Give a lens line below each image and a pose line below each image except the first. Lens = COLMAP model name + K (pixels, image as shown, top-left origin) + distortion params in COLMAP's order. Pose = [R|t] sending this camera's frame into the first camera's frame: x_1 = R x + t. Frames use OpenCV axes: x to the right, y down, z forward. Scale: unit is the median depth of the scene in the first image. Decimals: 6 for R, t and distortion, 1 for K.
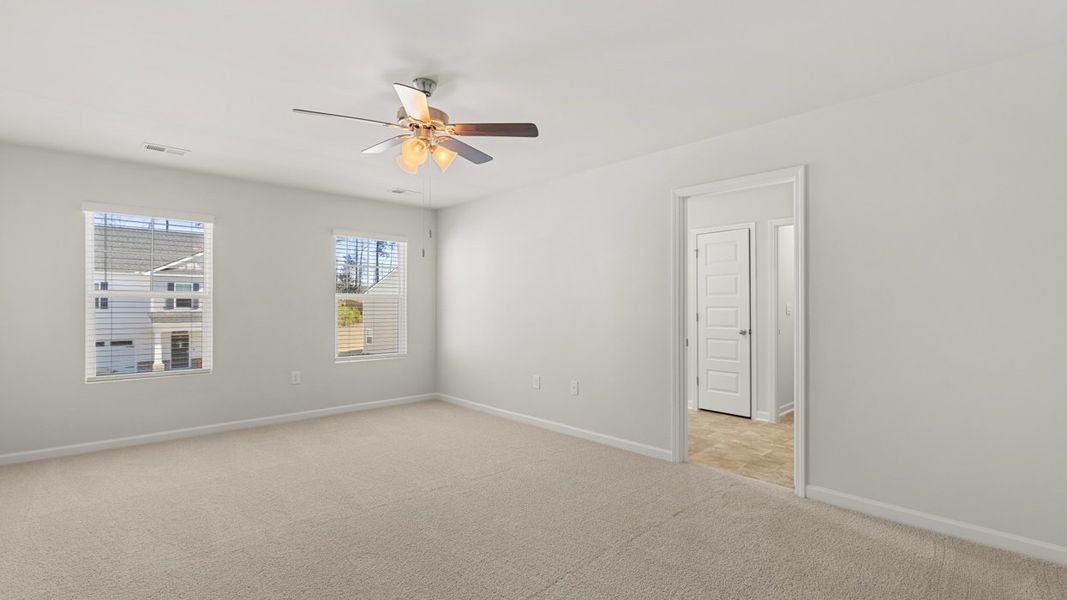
lens RADIAL K [[505.2, 0, 535.0], [0, 505.2, 311.8], [0, 0, 1]] dist [-0.001441, -0.000111]
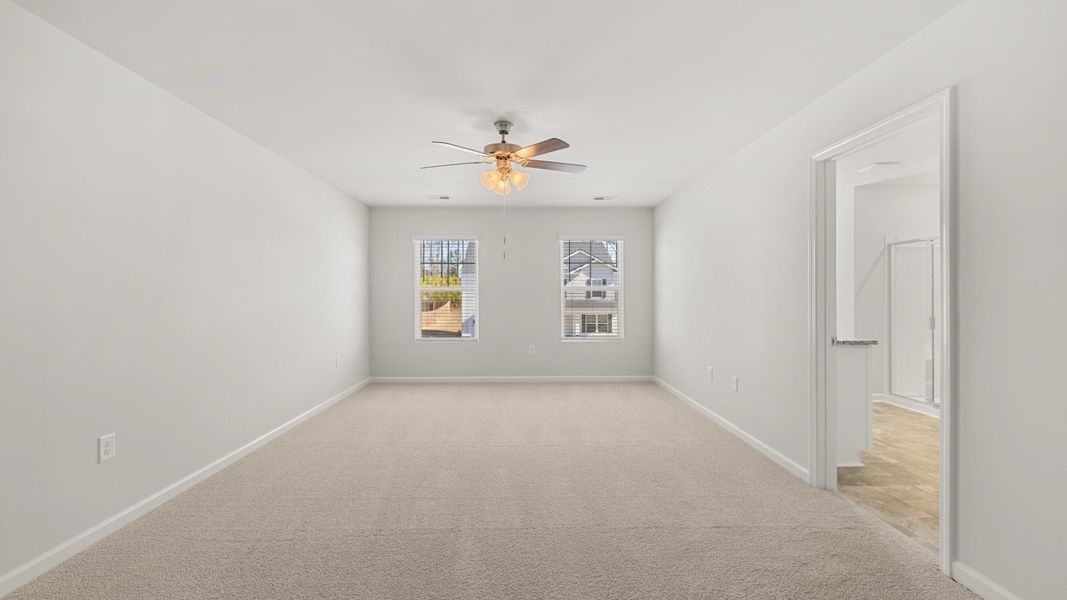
lens RADIAL K [[477.7, 0, 533.5], [0, 477.7, 300.0], [0, 0, 1]] dist [0.002300, 0.000328]
pose [[0.712941, 0.004116, -0.701212, 0.499428], [-0.006570, 0.999978, -0.000810, -0.000025], [0.701193, 0.005185, 0.712952, 0.126368]]
